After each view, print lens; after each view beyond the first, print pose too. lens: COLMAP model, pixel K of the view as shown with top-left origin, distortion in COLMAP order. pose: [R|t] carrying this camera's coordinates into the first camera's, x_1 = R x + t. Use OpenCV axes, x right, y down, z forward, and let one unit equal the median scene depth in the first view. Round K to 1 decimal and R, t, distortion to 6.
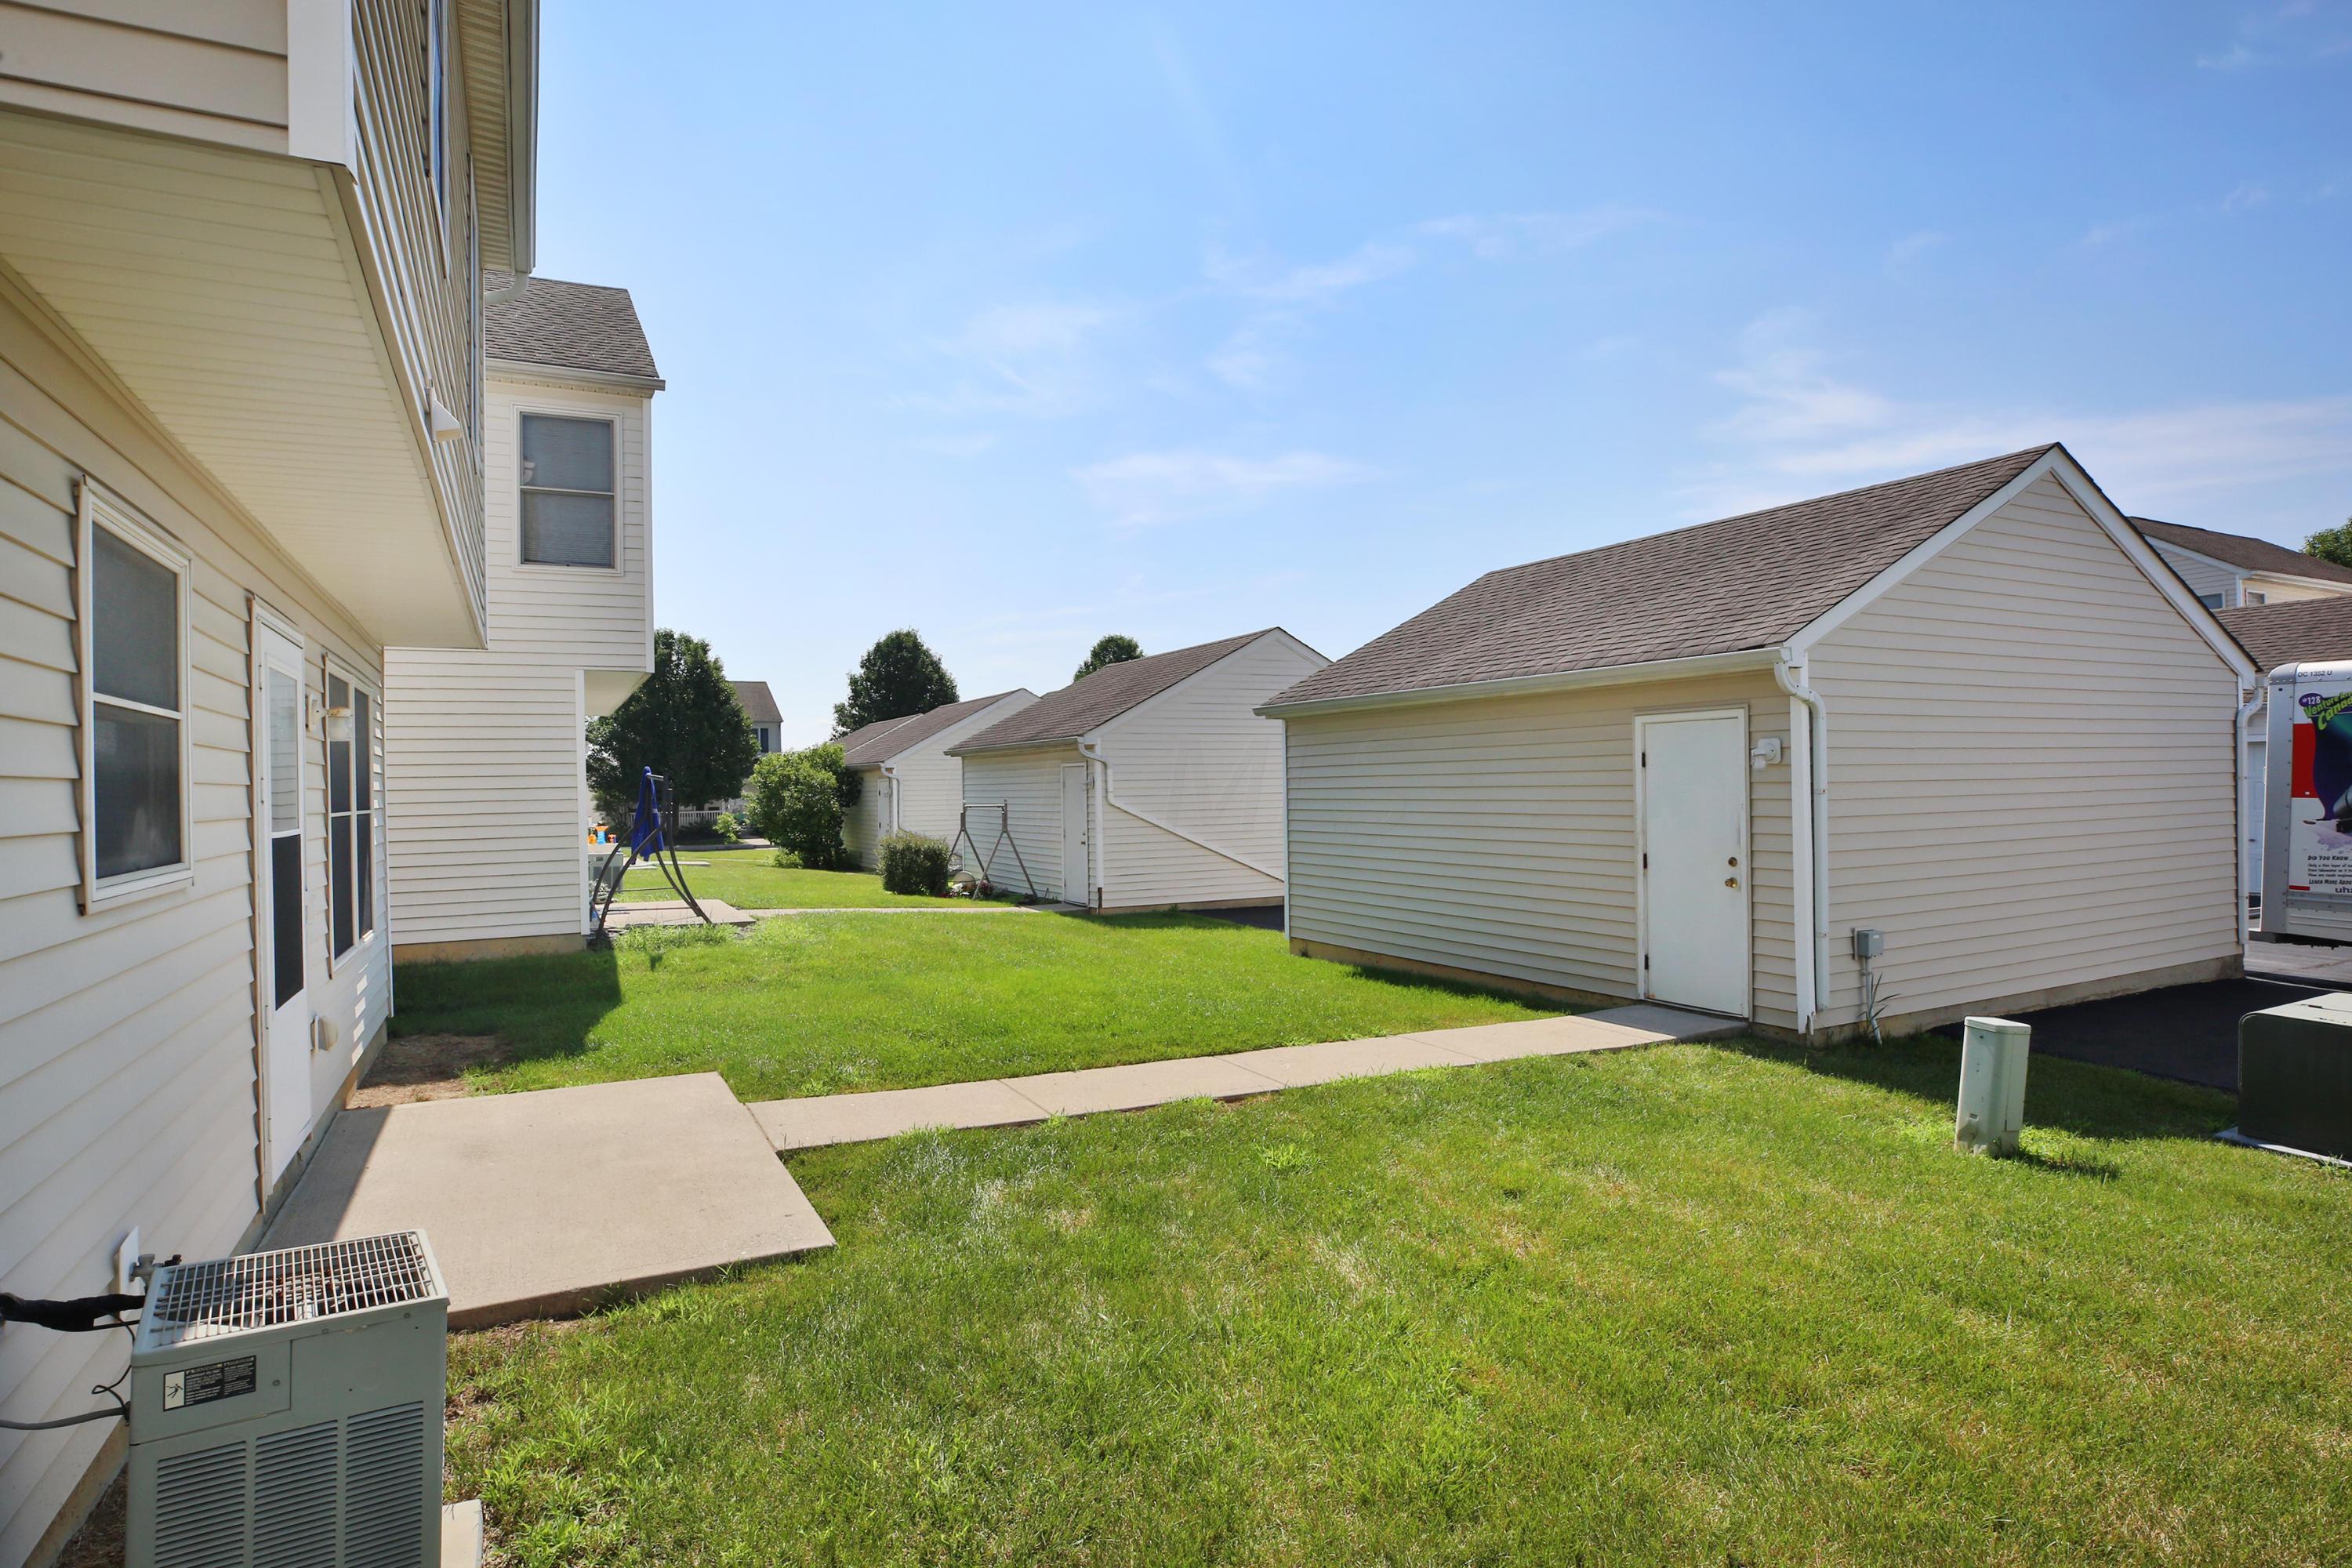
lens RADIAL K [[1212.5, 0, 1179.1], [0, 1212.5, 788.8], [0, 0, 1]] dist [-0.022283, 0.002555]
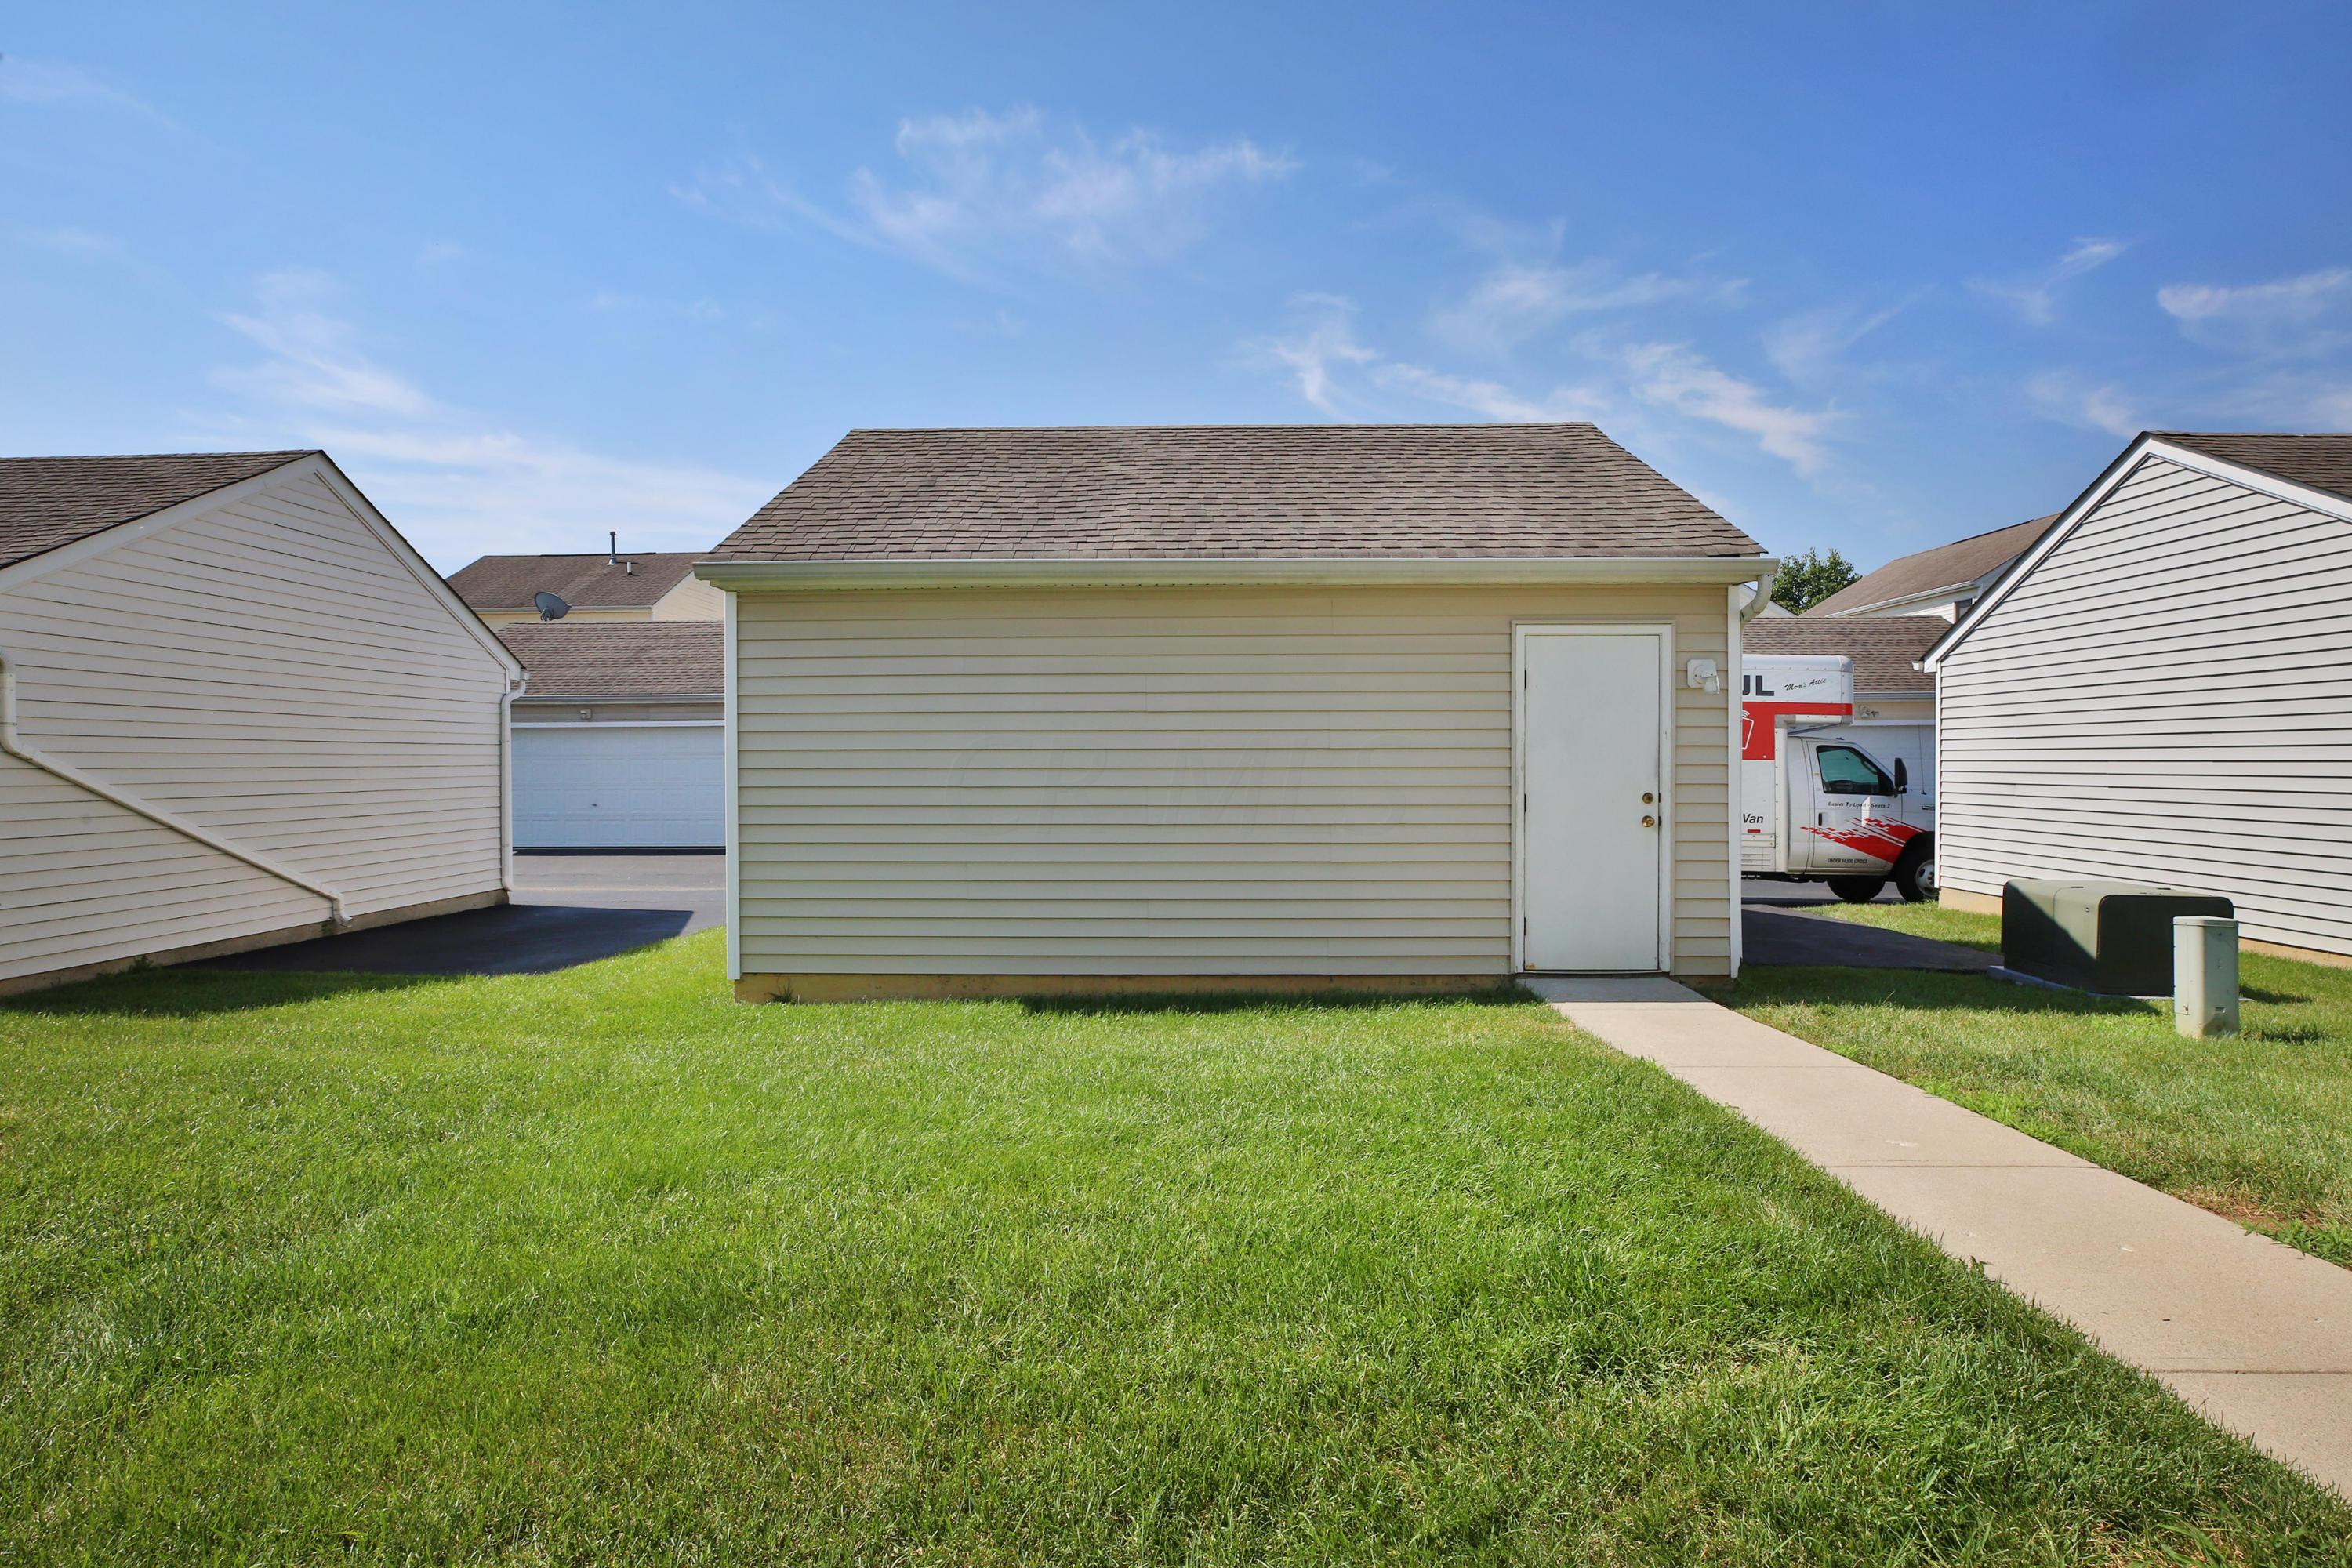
lens RADIAL K [[1212.5, 0, 1253.6], [0, 1212.5, 771.7], [0, 0, 1]] dist [-0.022283, 0.002555]
pose [[0.494724, -0.001867, 0.869048, -0.419253], [-0.001884, 0.999993, 0.003221, 0.036121], [-0.869048, -0.003231, 0.494717, 0.749629]]
